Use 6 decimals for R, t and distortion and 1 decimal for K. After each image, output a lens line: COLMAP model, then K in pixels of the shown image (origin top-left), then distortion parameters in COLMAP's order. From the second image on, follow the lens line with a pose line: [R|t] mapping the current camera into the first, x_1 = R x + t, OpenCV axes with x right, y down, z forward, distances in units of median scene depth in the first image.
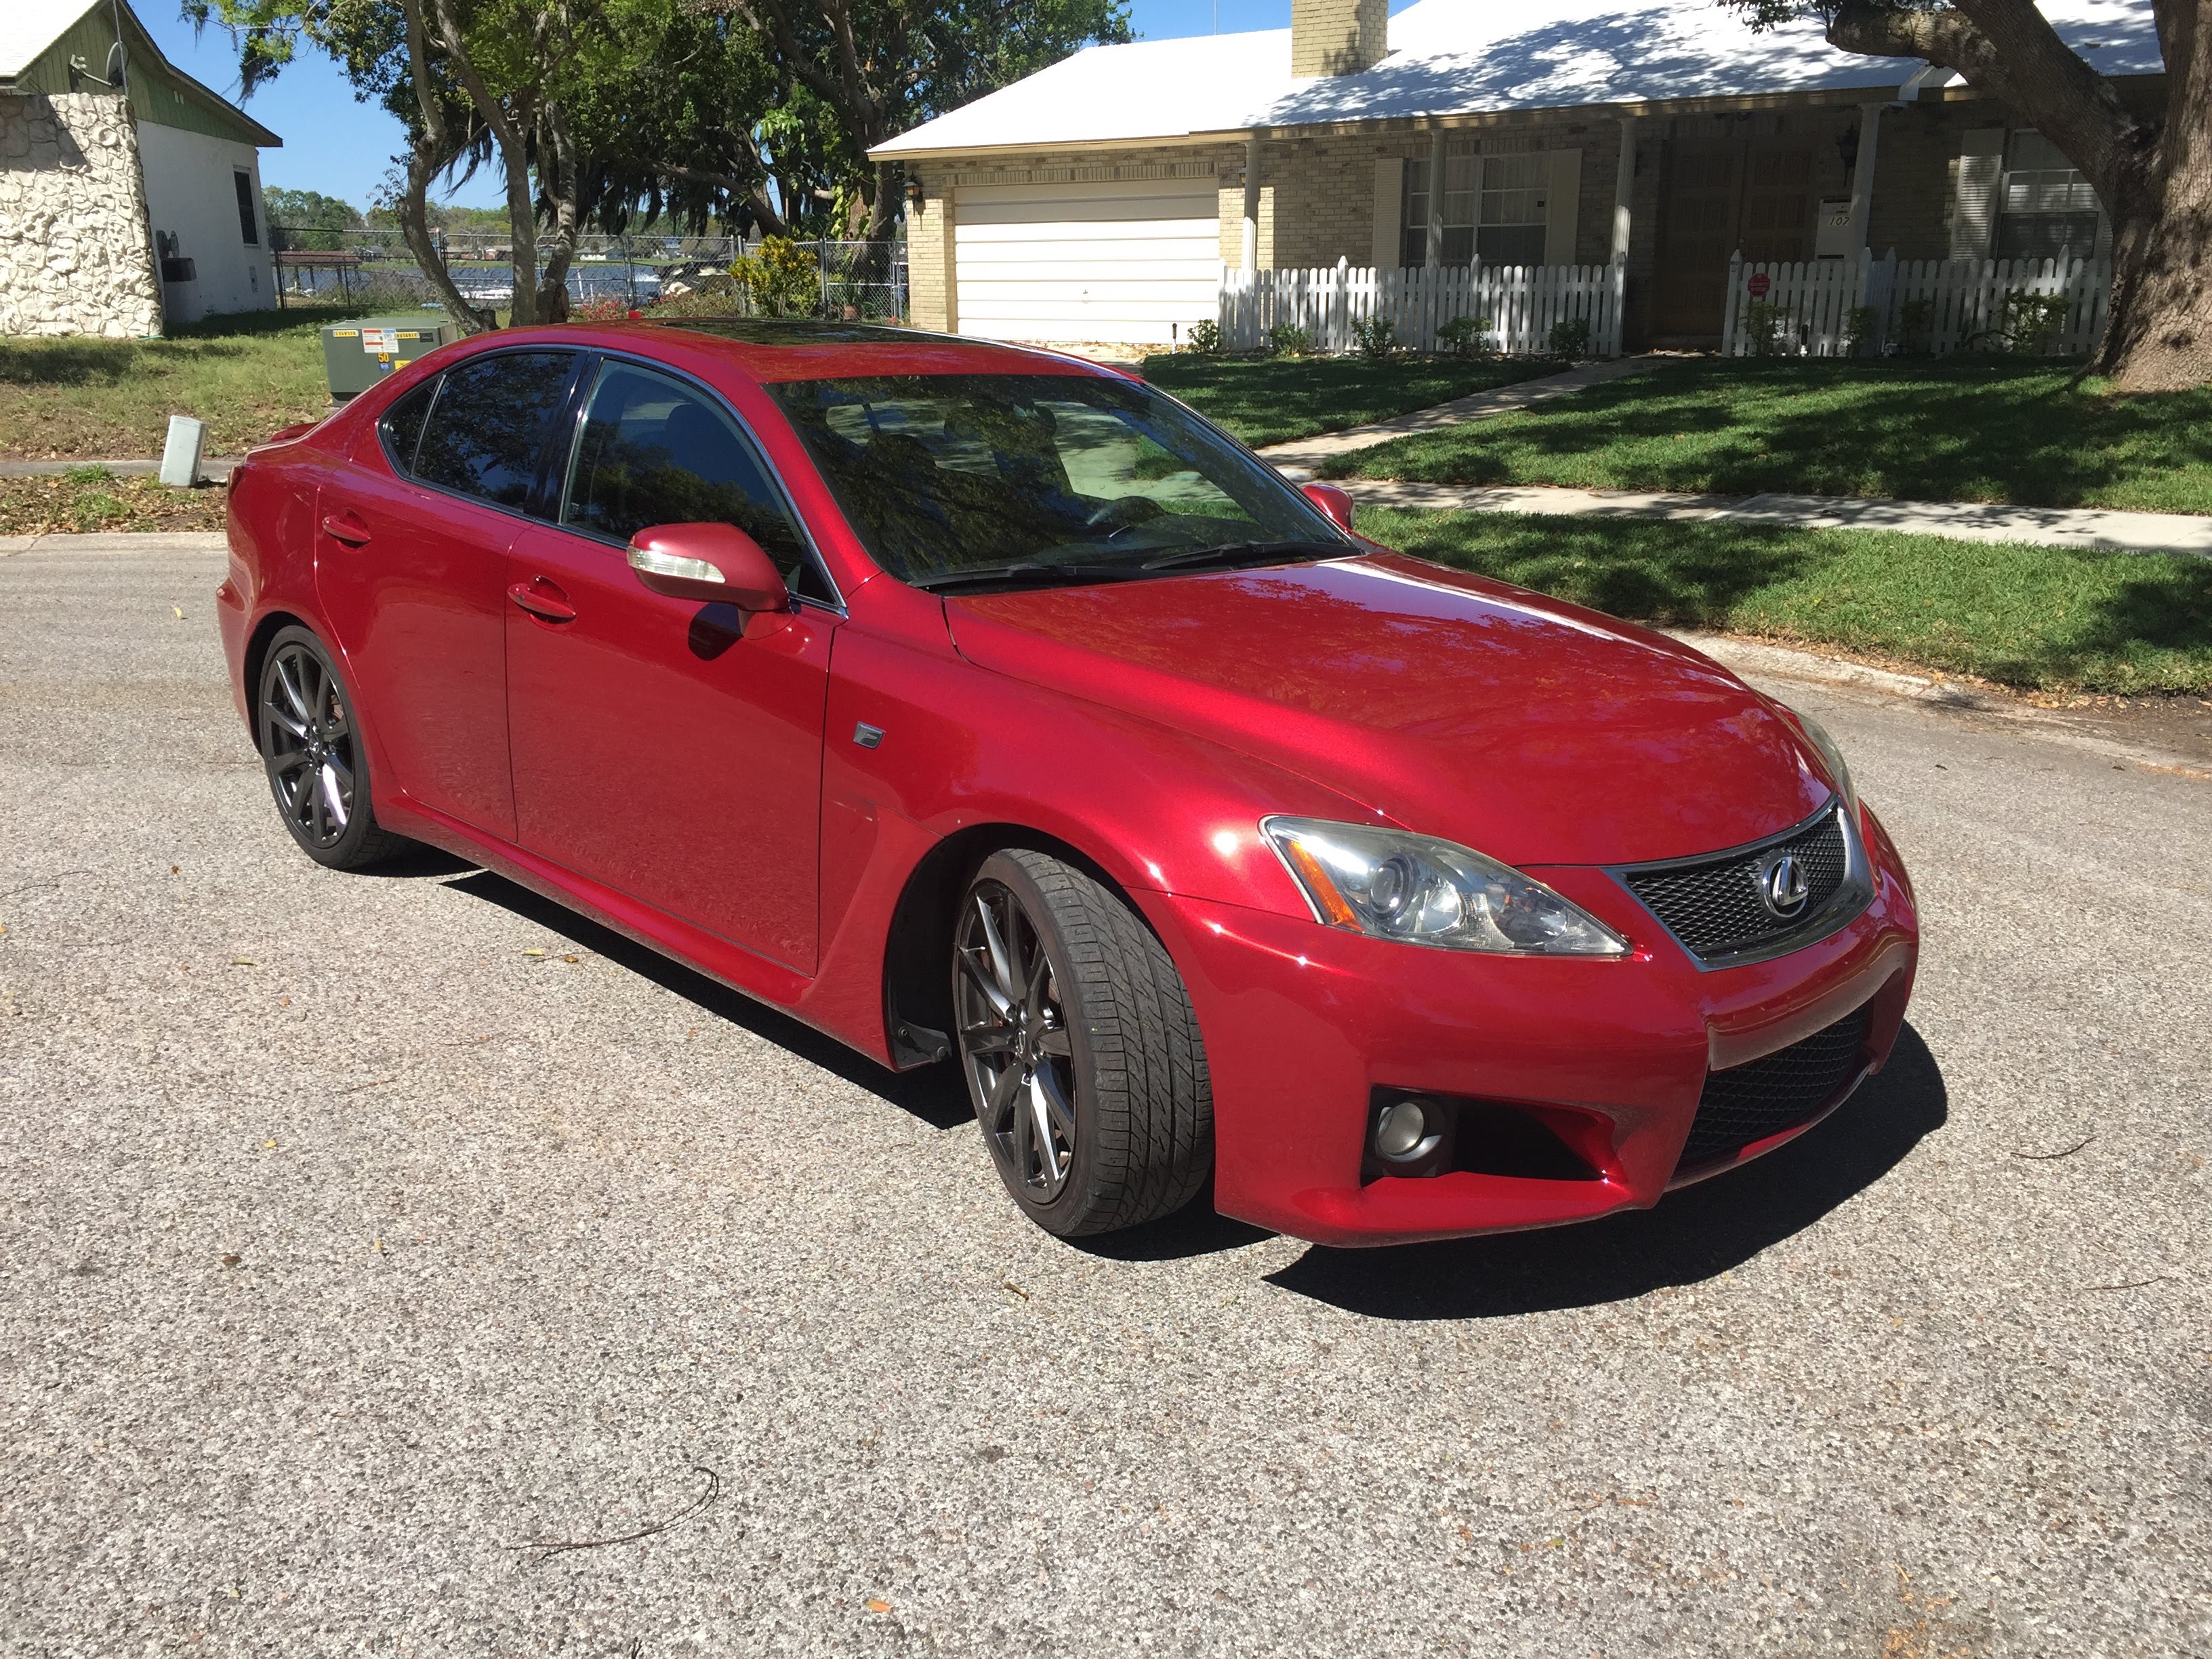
lens RADIAL K [[1882.9, 0, 1095.2], [0, 1882.9, 829.5], [0, 0, 1]] dist [0.086365, -0.113805]
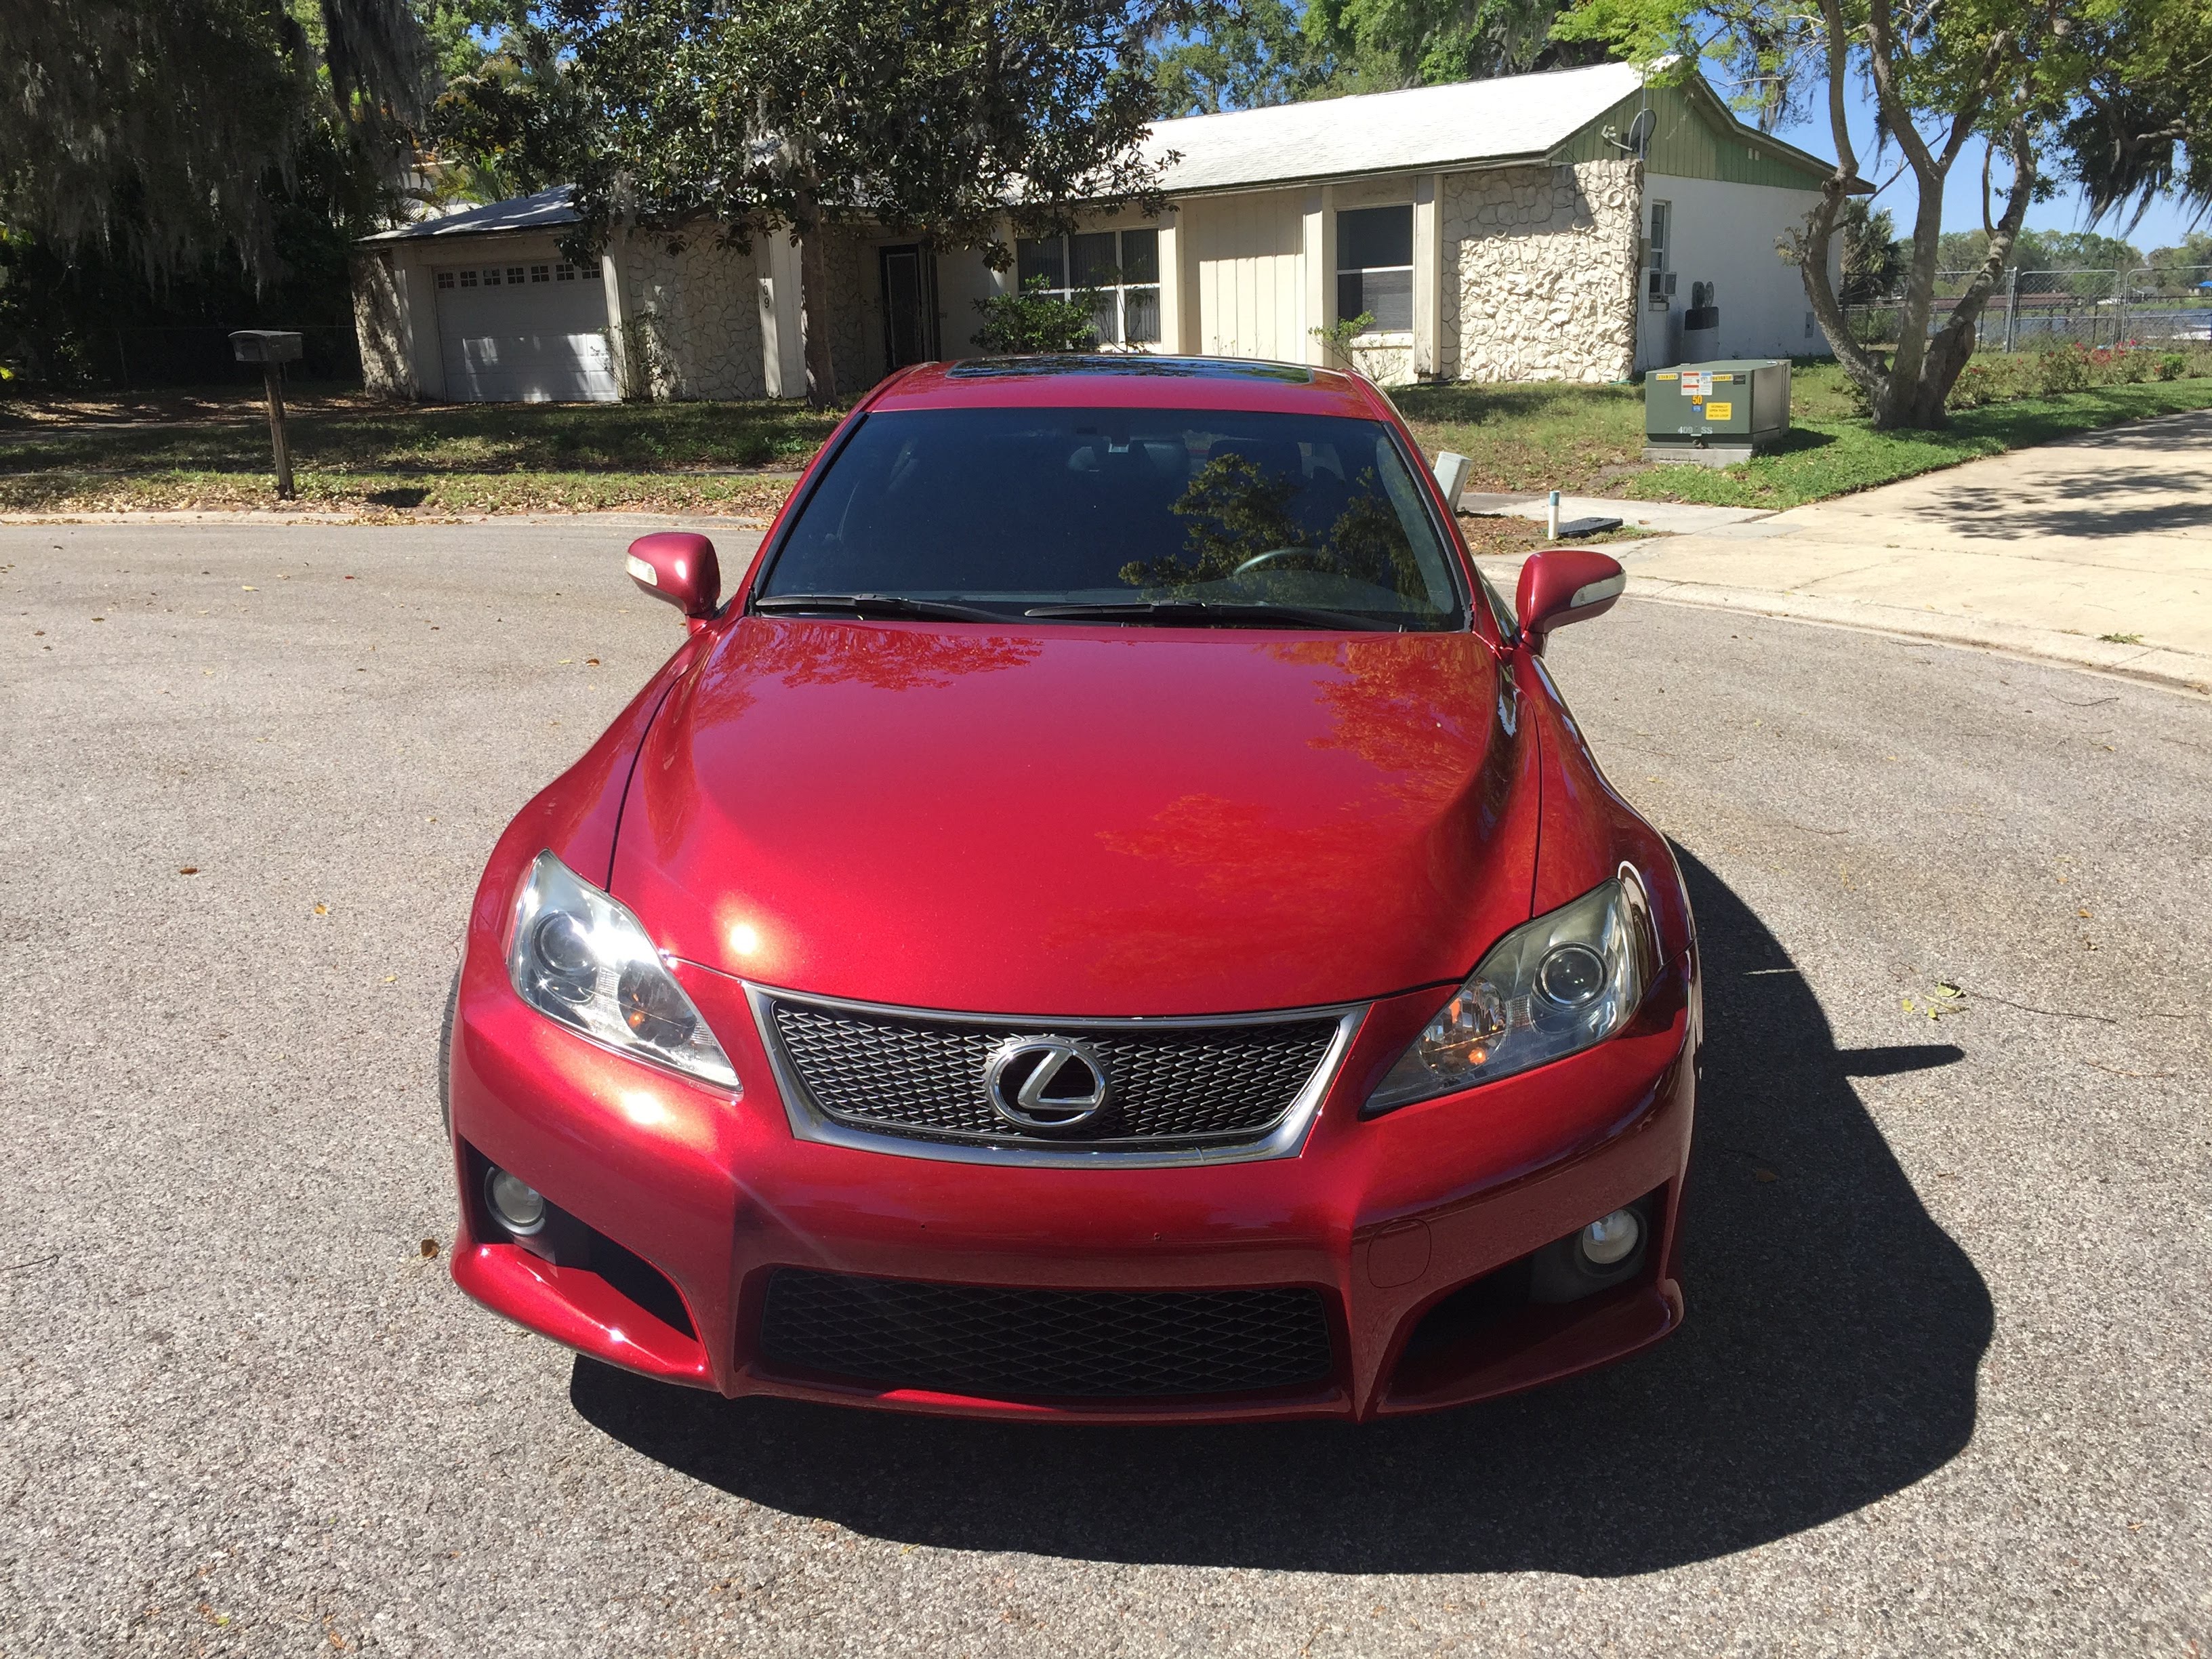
lens RADIAL K [[1882.9, 0, 1095.2], [0, 1882.9, 829.5], [0, 0, 1]] dist [0.086365, -0.113805]
pose [[0.667331, 0.176293, -0.723596, 0.135624], [-0.192594, 0.979381, 0.060993, -0.018023], [0.719428, 0.098657, 0.687524, 0.072997]]
